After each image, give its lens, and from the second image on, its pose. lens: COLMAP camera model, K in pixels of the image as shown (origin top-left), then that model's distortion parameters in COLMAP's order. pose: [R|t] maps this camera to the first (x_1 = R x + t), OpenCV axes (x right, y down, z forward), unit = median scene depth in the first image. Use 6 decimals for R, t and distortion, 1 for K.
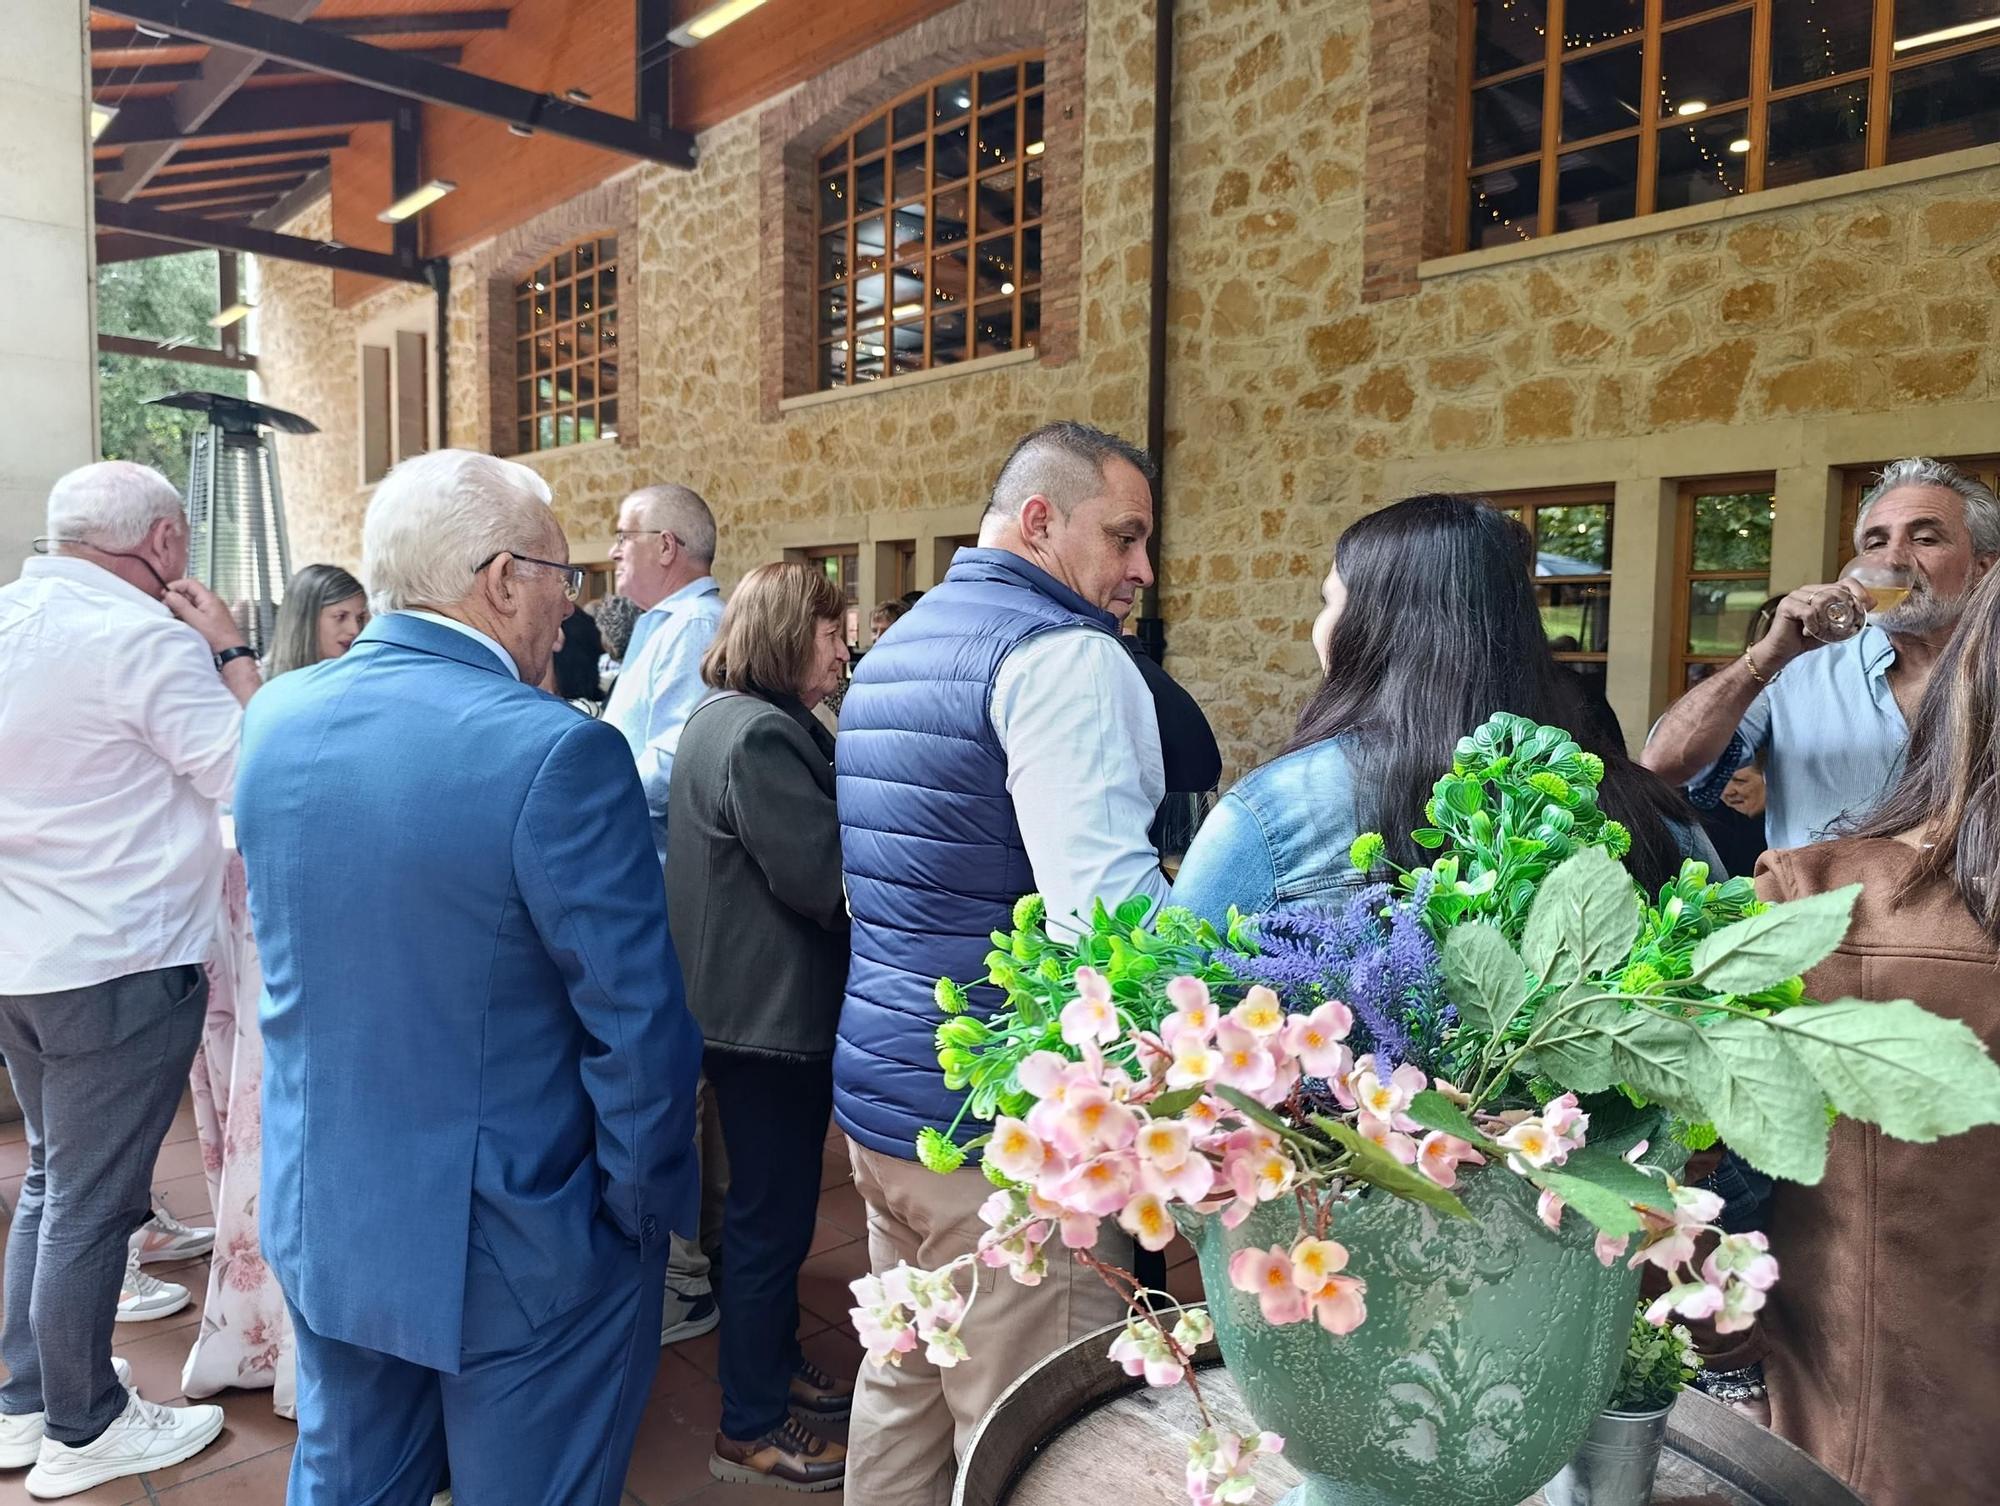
lens RADIAL K [[1333.4, 0, 1000.0], [0, 1333.4, 753.0], [0, 0, 1]] dist [0.006358, -0.017971]
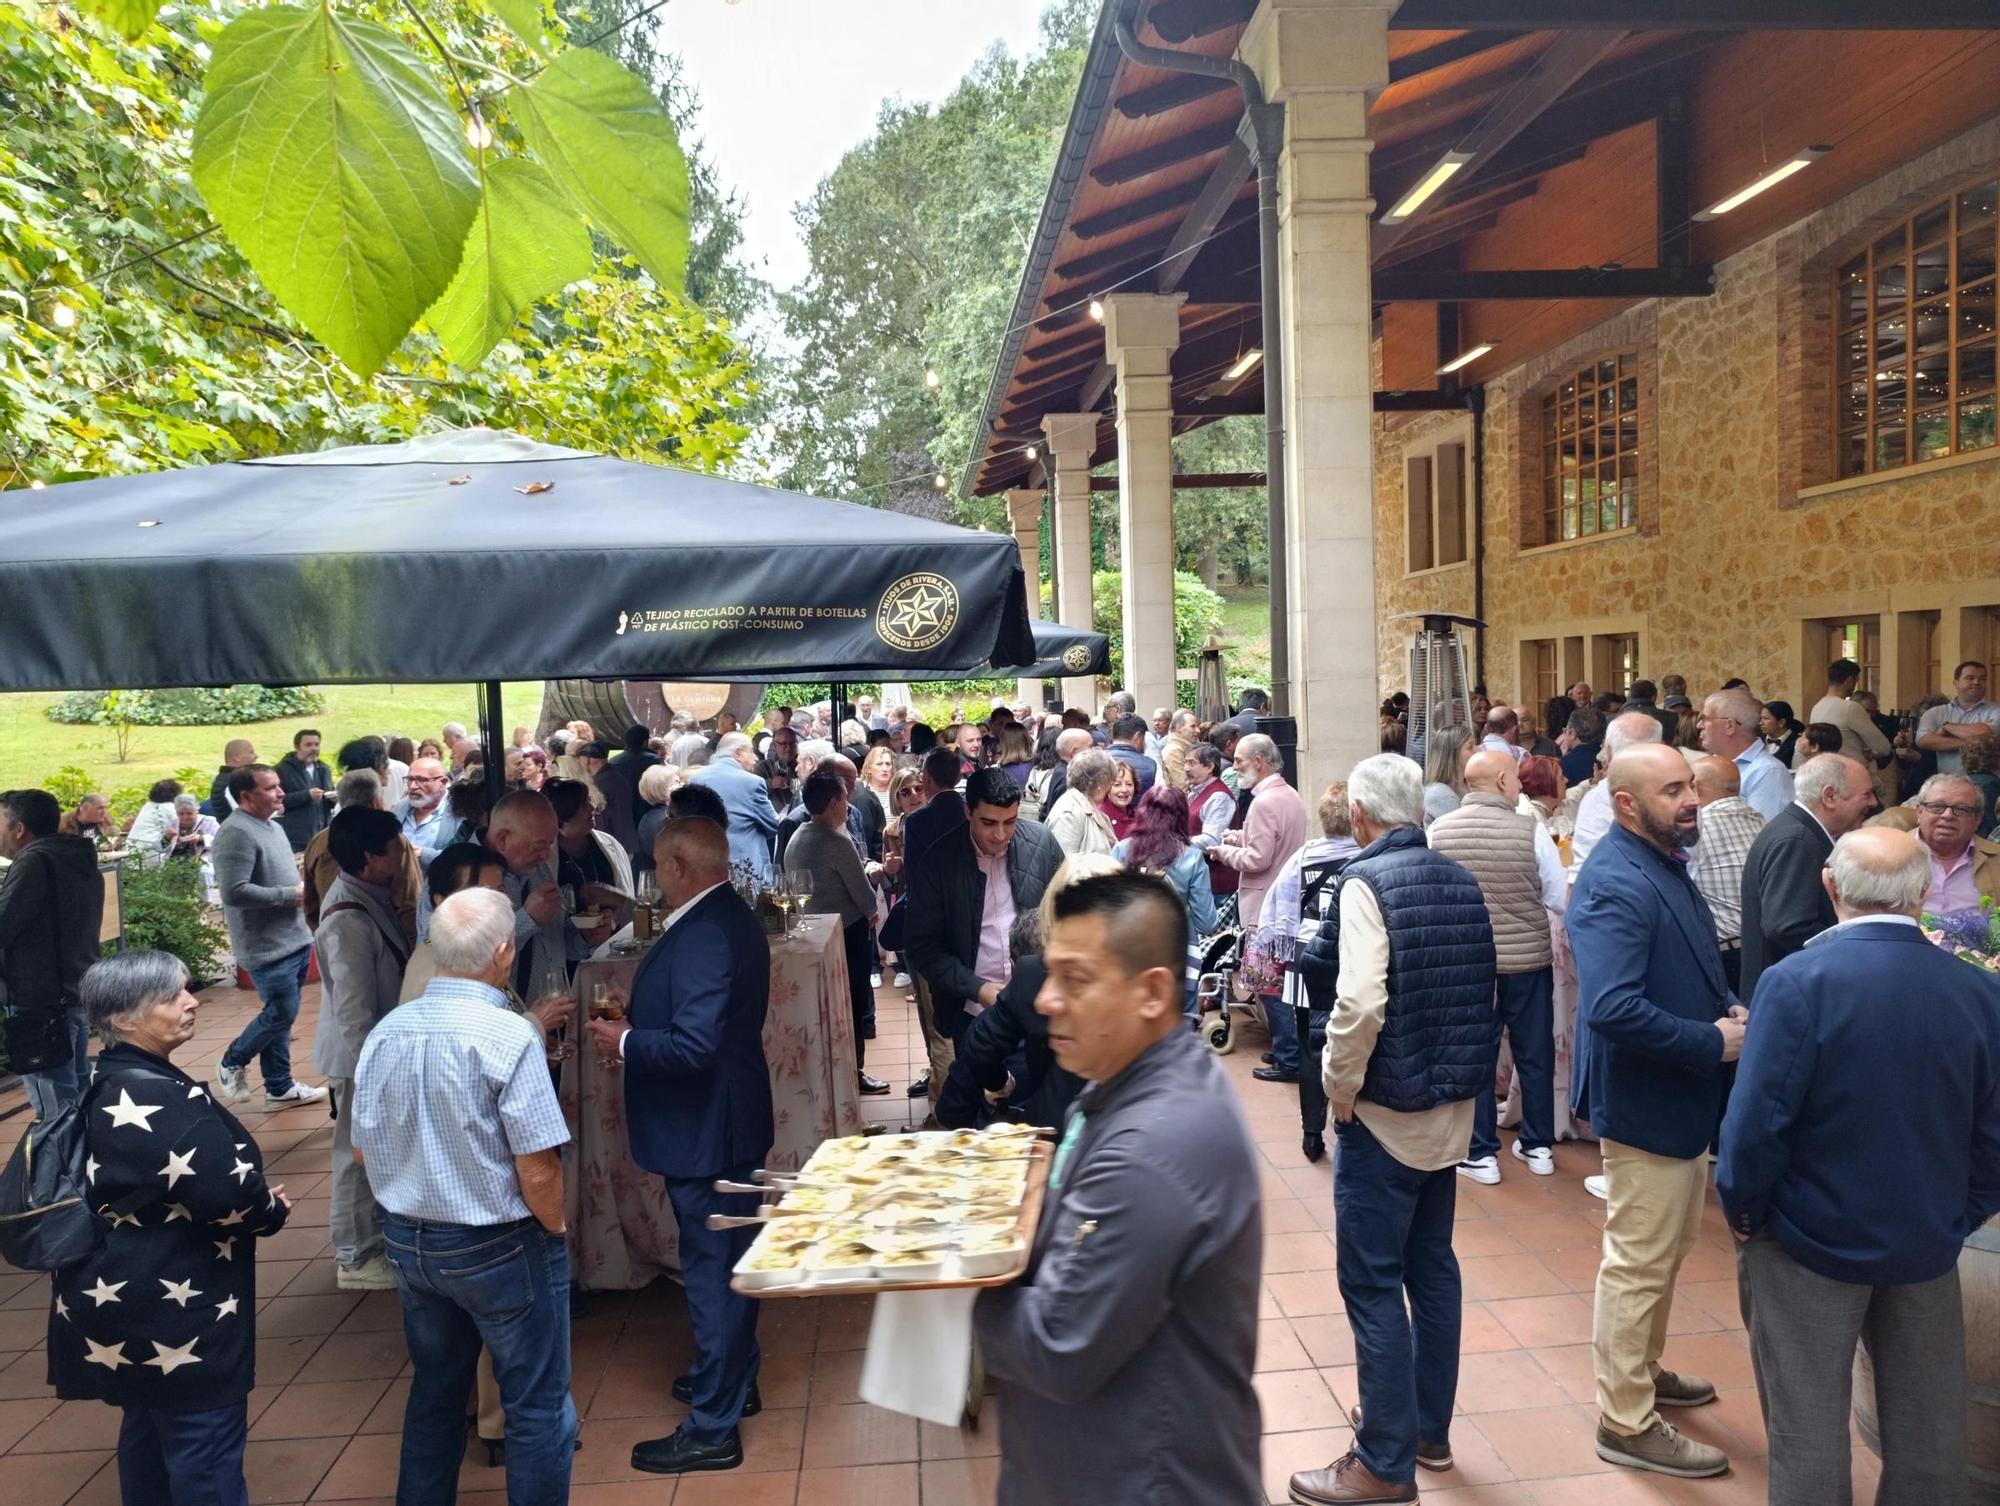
lens RADIAL K [[1333.4, 0, 1000.0], [0, 1333.4, 753.0], [0, 0, 1]] dist [0.006358, -0.017971]
pose [[0.762032, -0.005023, -0.647520, 0.061928], [-0.008628, 0.999802, -0.017909, -0.021030], [0.647482, 0.019234, 0.761838, -0.365143]]
